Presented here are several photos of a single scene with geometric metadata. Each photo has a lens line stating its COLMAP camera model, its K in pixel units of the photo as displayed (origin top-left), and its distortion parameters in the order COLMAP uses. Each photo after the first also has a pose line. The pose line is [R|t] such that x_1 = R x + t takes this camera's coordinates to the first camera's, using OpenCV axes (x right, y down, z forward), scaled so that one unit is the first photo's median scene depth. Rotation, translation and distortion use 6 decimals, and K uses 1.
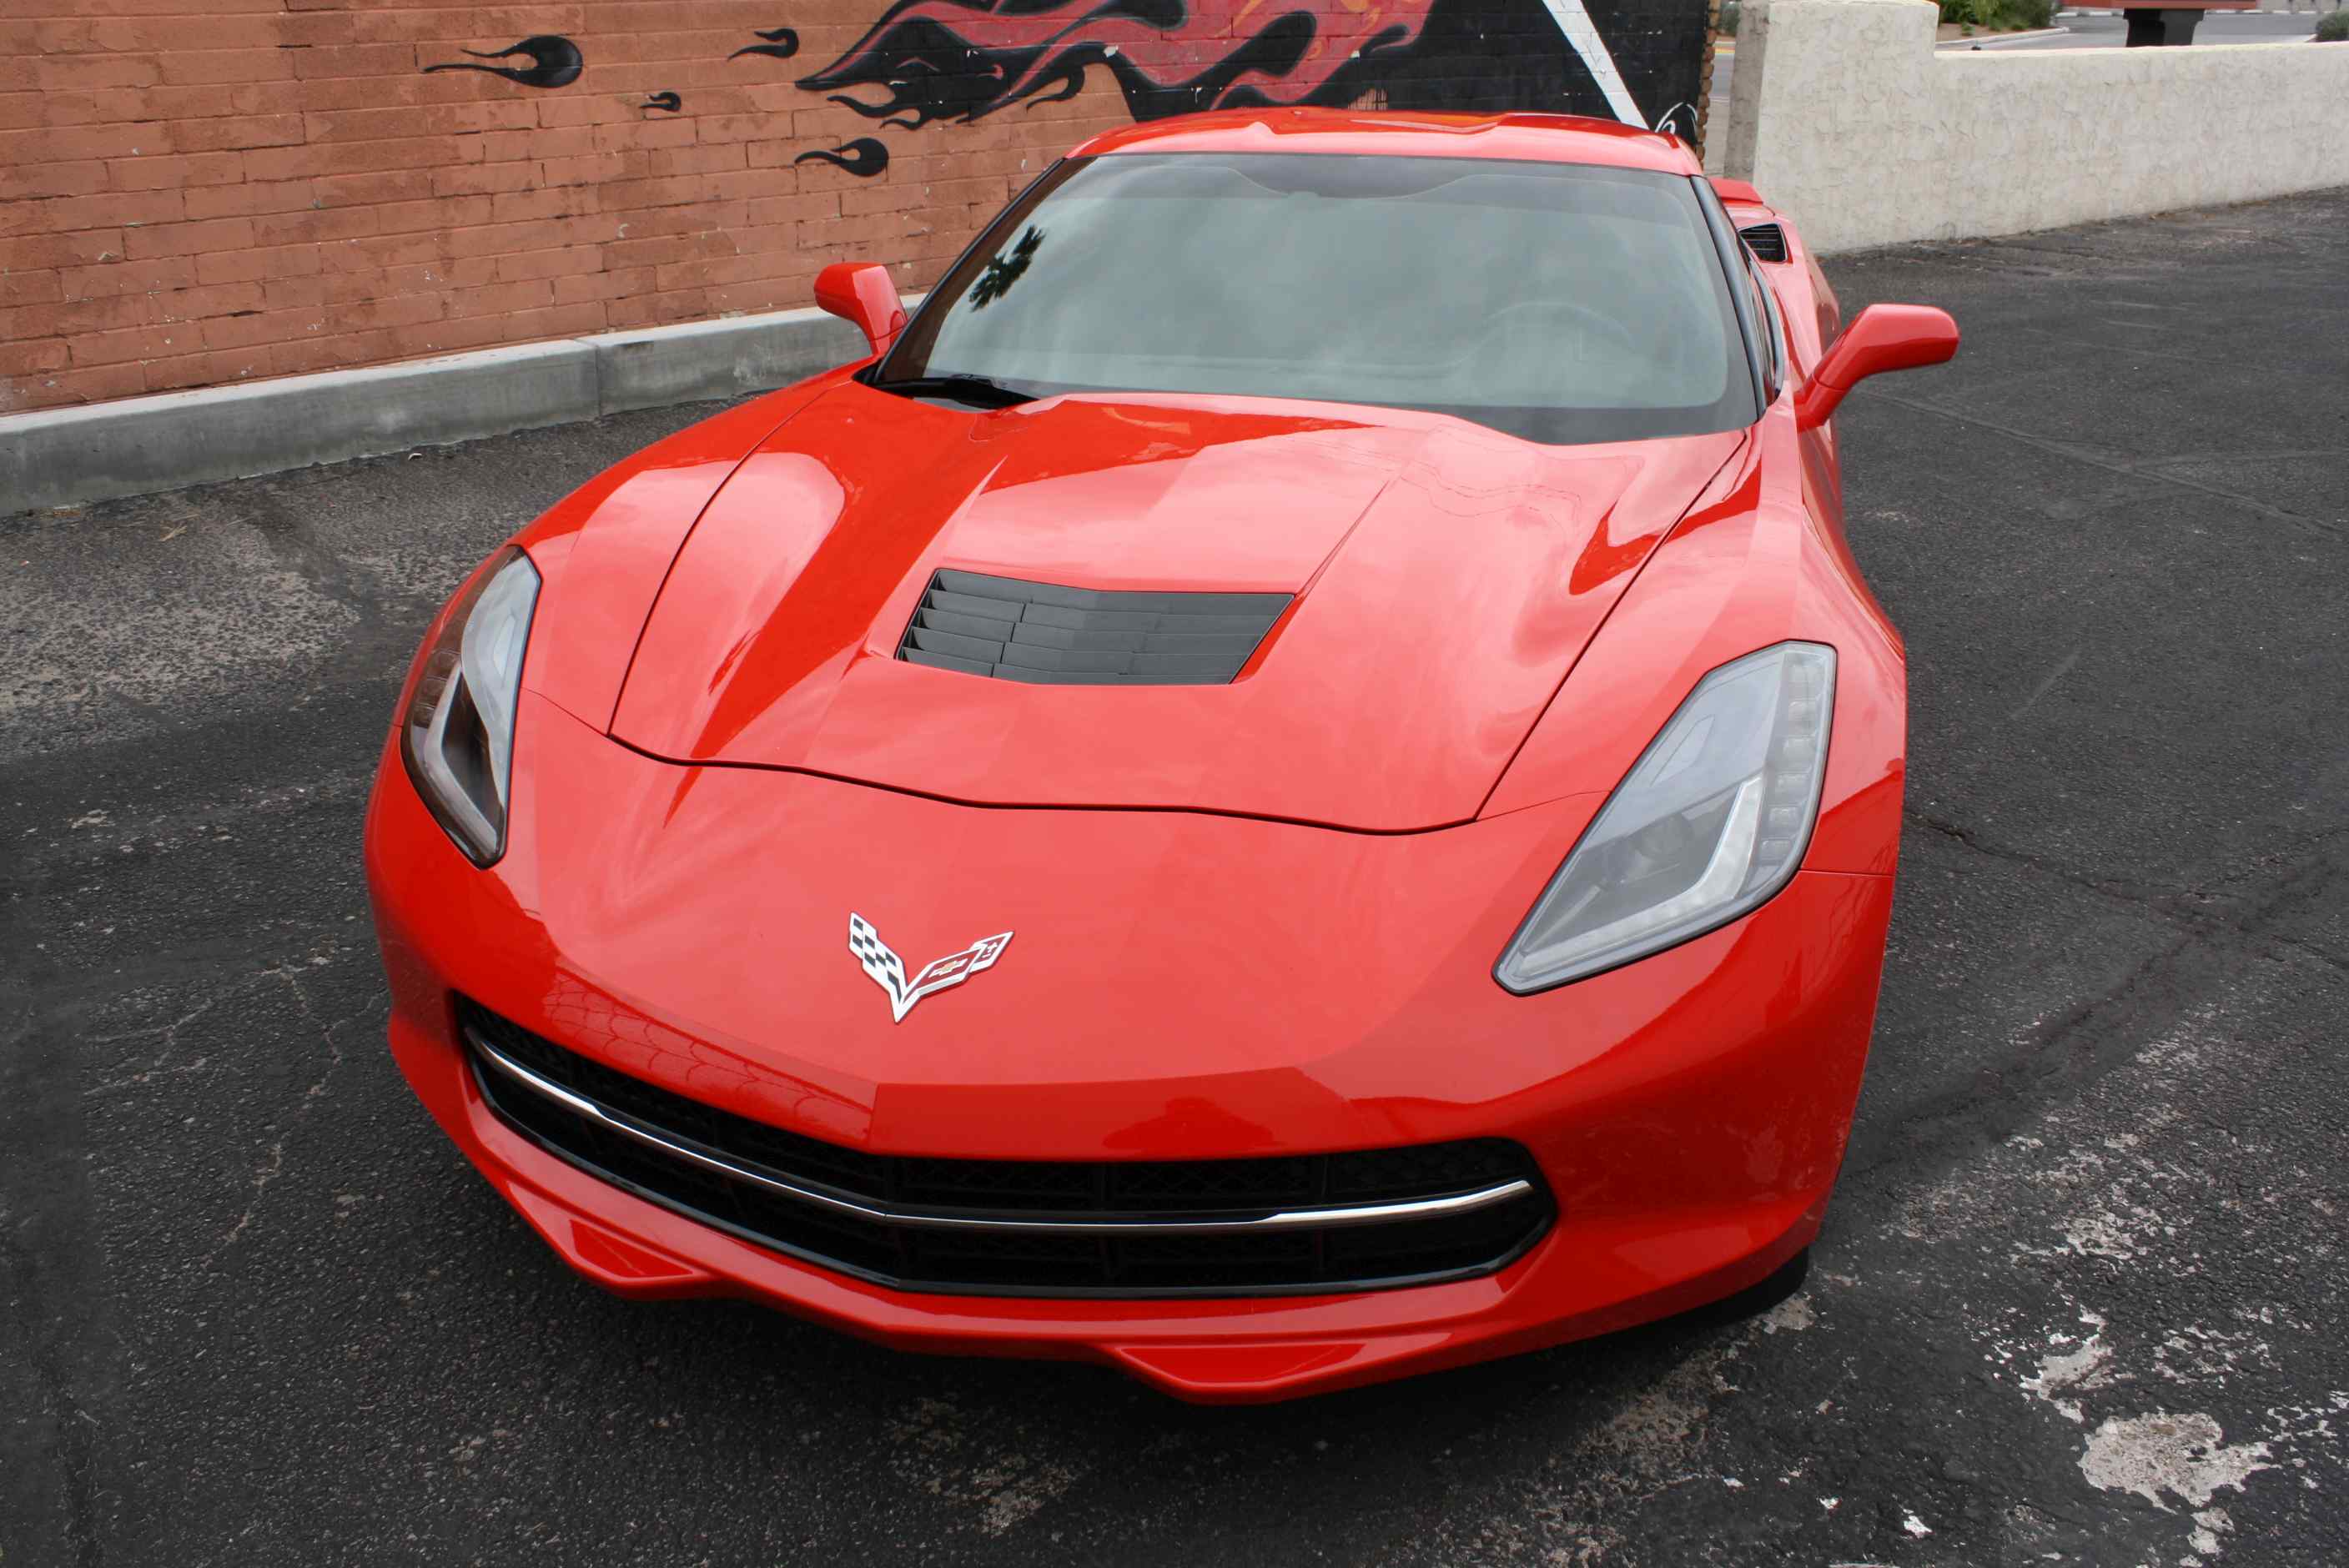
lens RADIAL K [[2024.7, 0, 1188.5], [0, 2024.7, 787.9], [0, 0, 1]] dist [-0.163183, 0.146537]
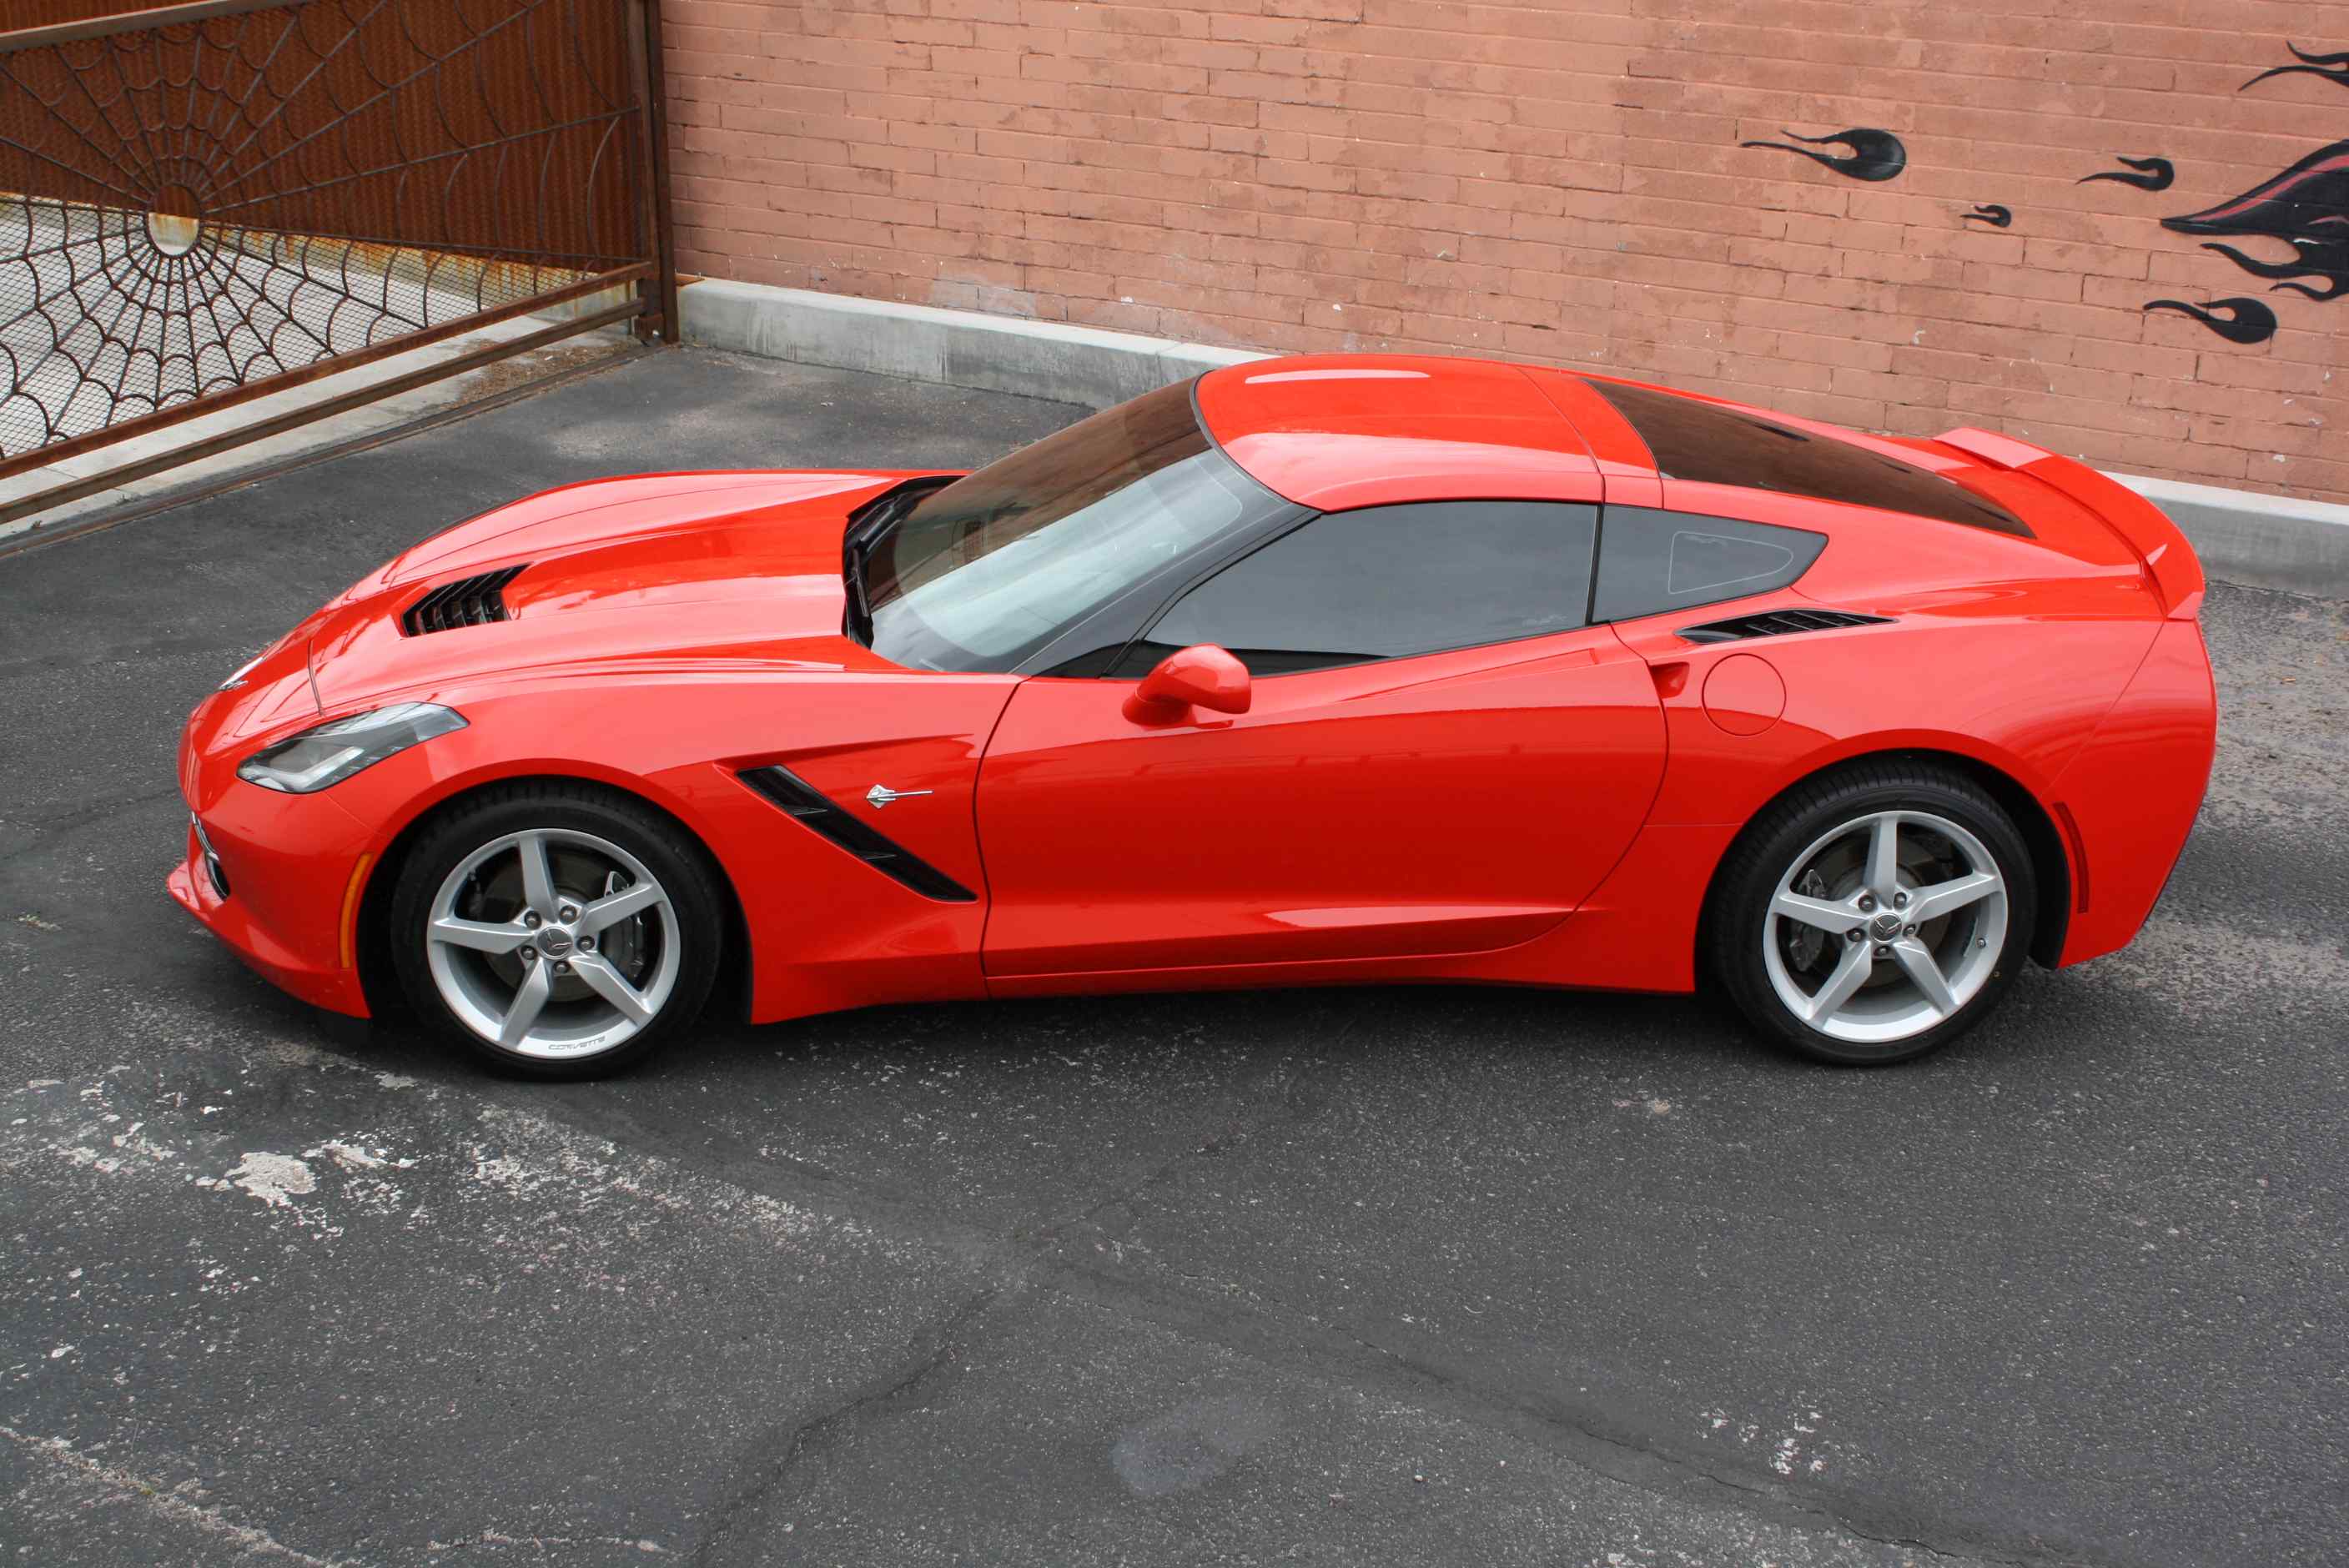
lens RADIAL K [[2943.5, 0, 1183.5], [0, 2943.5, 781.1], [0, 0, 1]] dist [-0.100352, 0.185127]
pose [[0.355878, 0.343746, -0.869017, 0.990135], [-0.371218, 0.905382, 0.206110, -0.278879], [0.857641, 0.249245, 0.449810, 0.139059]]
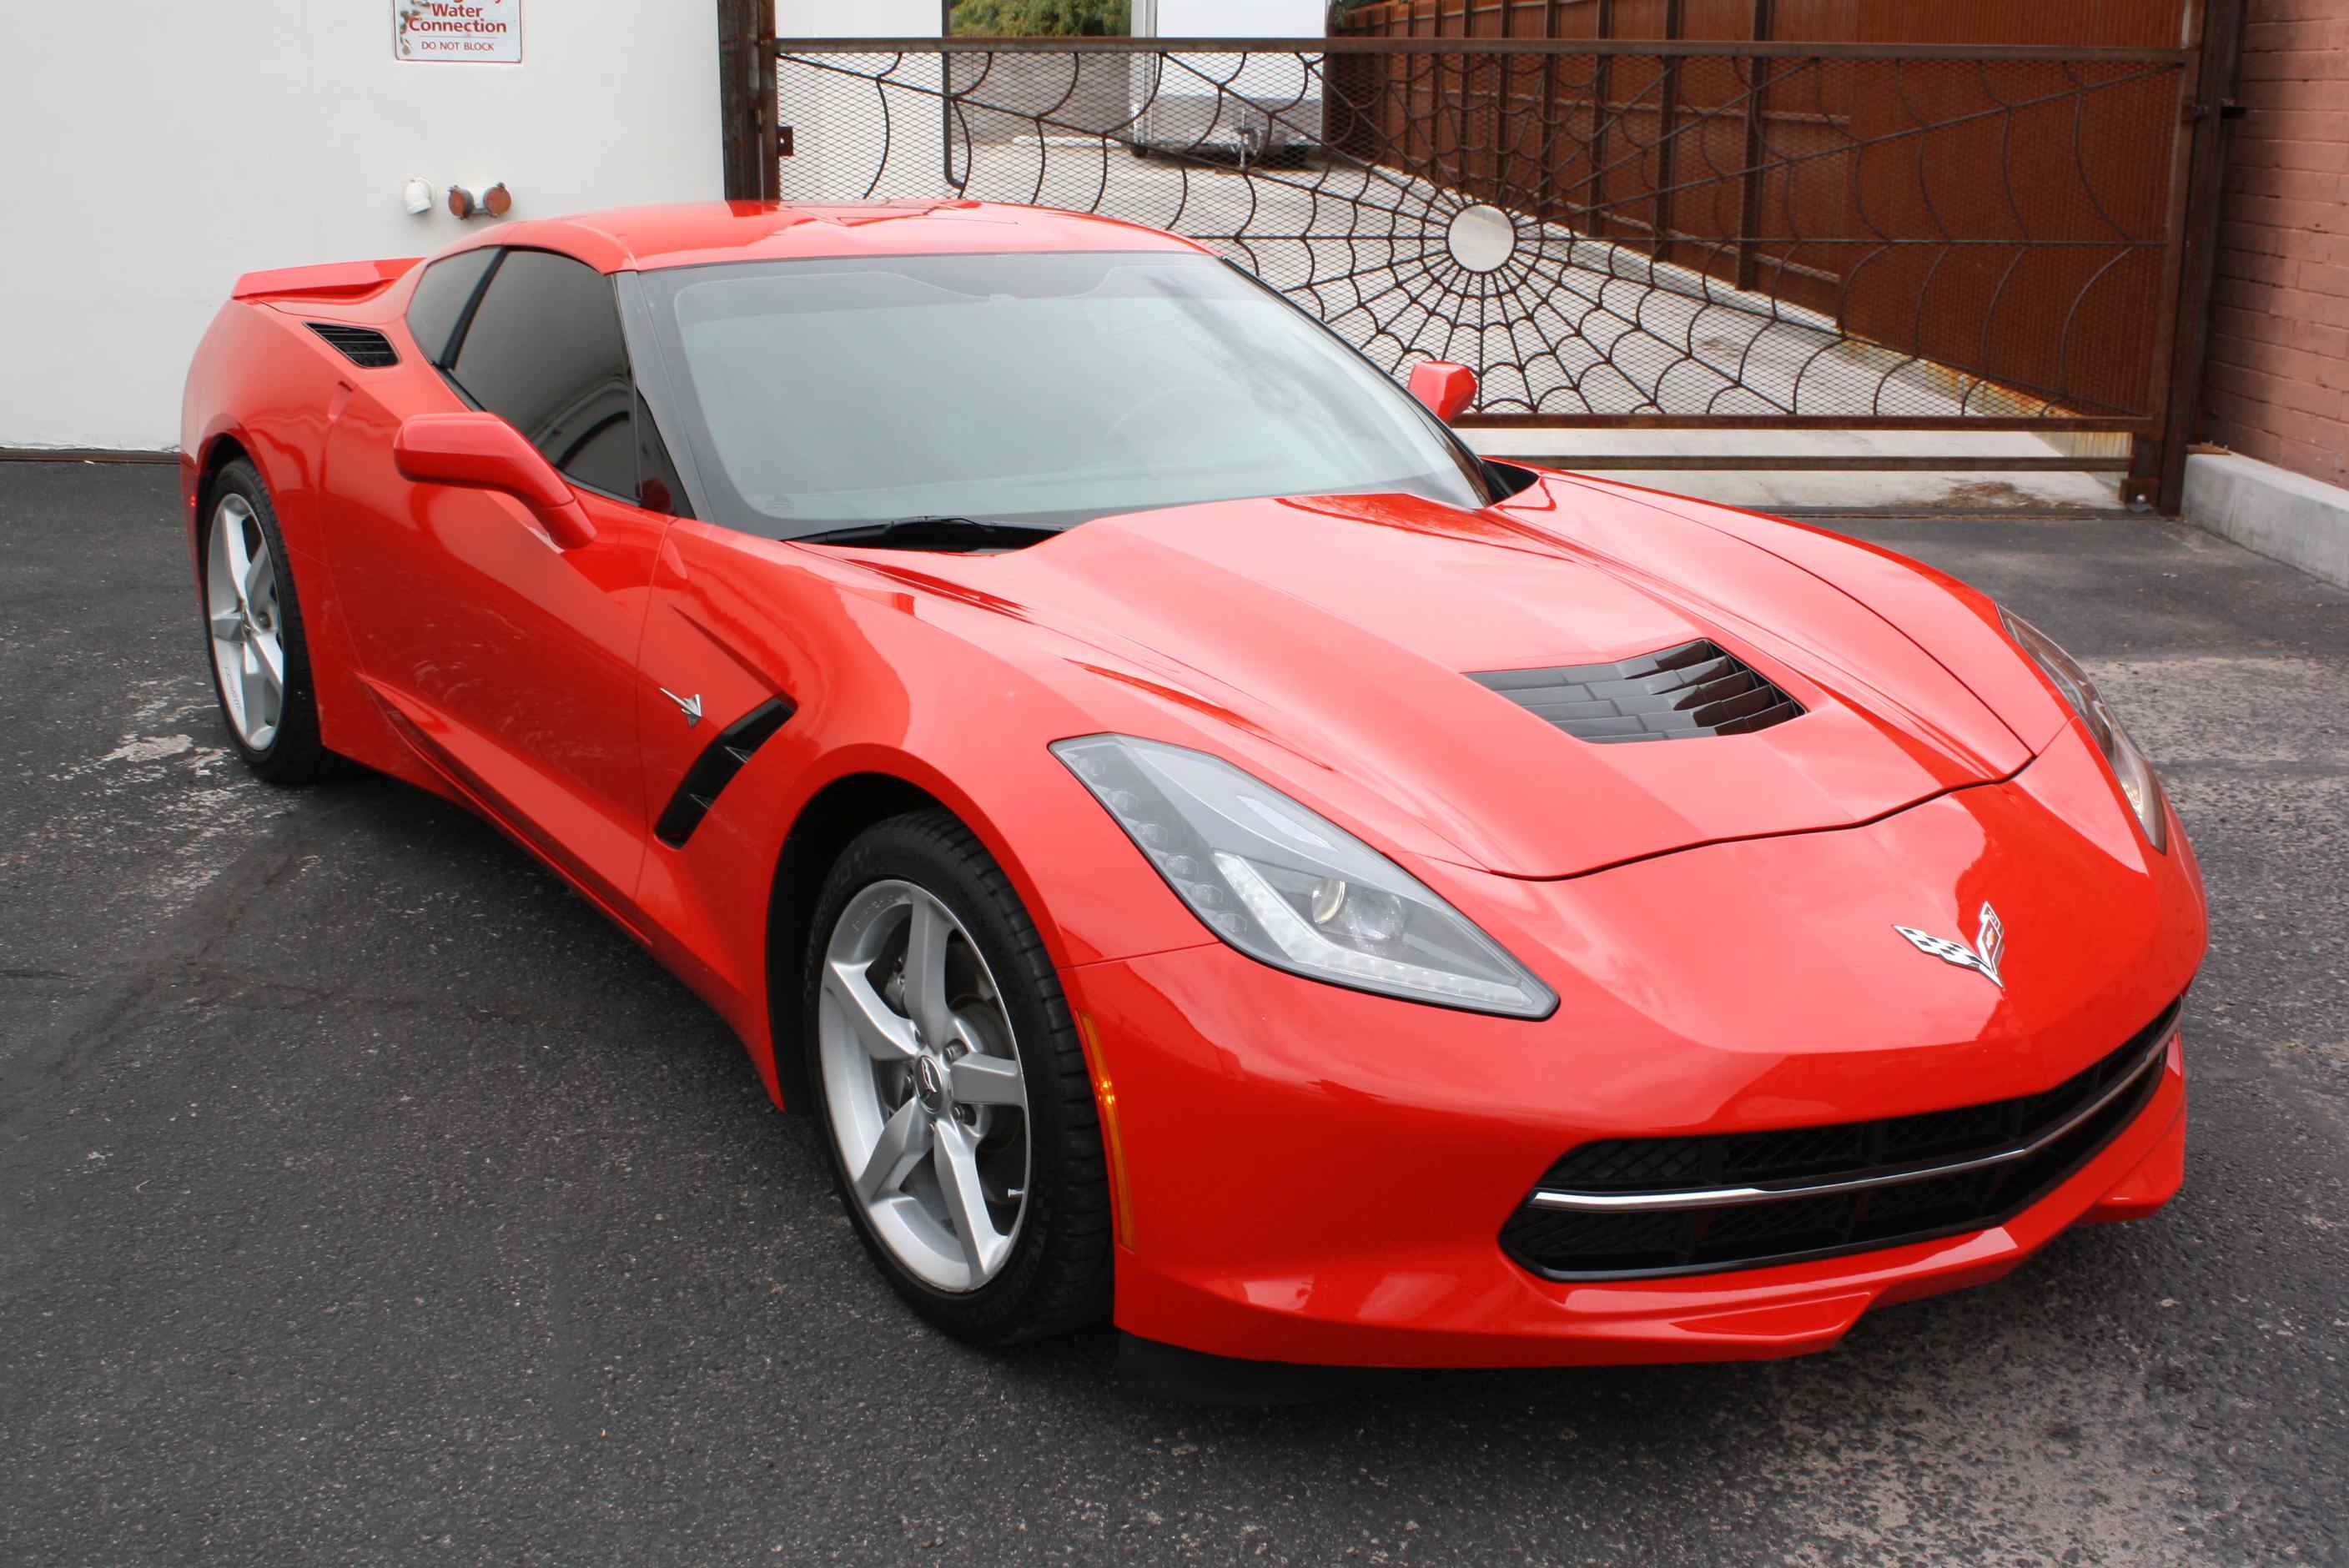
lens RADIAL K [[2547.4, 0, 1187.4], [0, 2547.4, 780.6], [0, 0, 1]] dist [-0.123039, 0.147736]
pose [[-0.631777, 0.188038, -0.751997, 0.590465], [-0.319803, 0.820487, 0.473842, -0.398630], [0.706104, 0.539854, -0.458230, 0.981219]]
